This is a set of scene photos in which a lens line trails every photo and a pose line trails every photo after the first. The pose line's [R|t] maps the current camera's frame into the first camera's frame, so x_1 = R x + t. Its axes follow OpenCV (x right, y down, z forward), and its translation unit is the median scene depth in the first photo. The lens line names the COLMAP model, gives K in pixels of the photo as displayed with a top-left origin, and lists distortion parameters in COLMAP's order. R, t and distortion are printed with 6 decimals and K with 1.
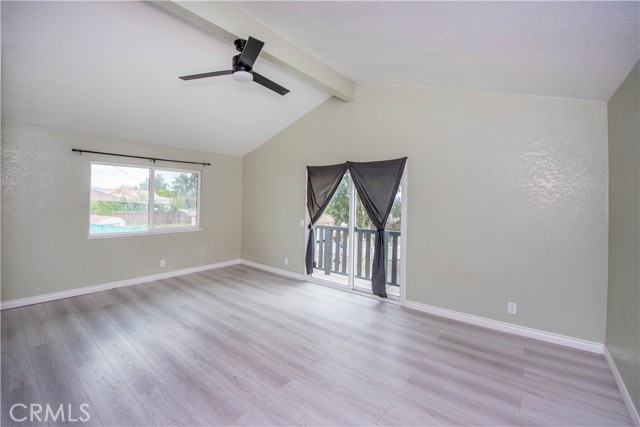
lens RADIAL K [[273.0, 0, 320.2], [0, 273.0, 199.4], [0, 0, 1]] dist [-0.023876, -0.000001]
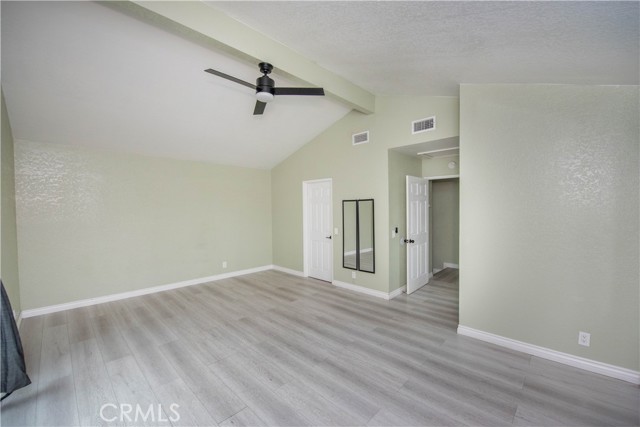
lens RADIAL K [[255.8, 0, 318.0], [0, 255.8, 215.8], [0, 0, 1]] dist [-0.022032, -0.000027]
pose [[-0.995315, -0.006820, 0.096441, -0.546027], [-0.004266, 0.999635, 0.026666, -0.008219], [-0.096587, 0.026130, -0.994981, 1.827892]]
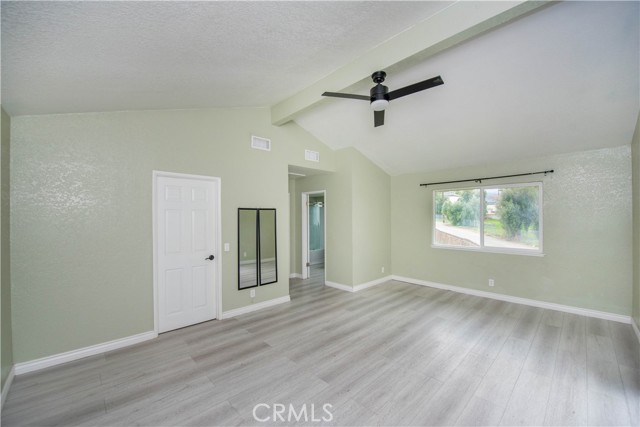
lens RADIAL K [[255.8, 0, 318.0], [0, 255.8, 215.8], [0, 0, 1]] dist [-0.022032, -0.000027]
pose [[-0.142596, -0.017494, -0.989626, 0.681820], [0.008153, 0.999789, -0.018849, 0.006240], [0.989747, -0.010756, -0.142423, 0.818274]]
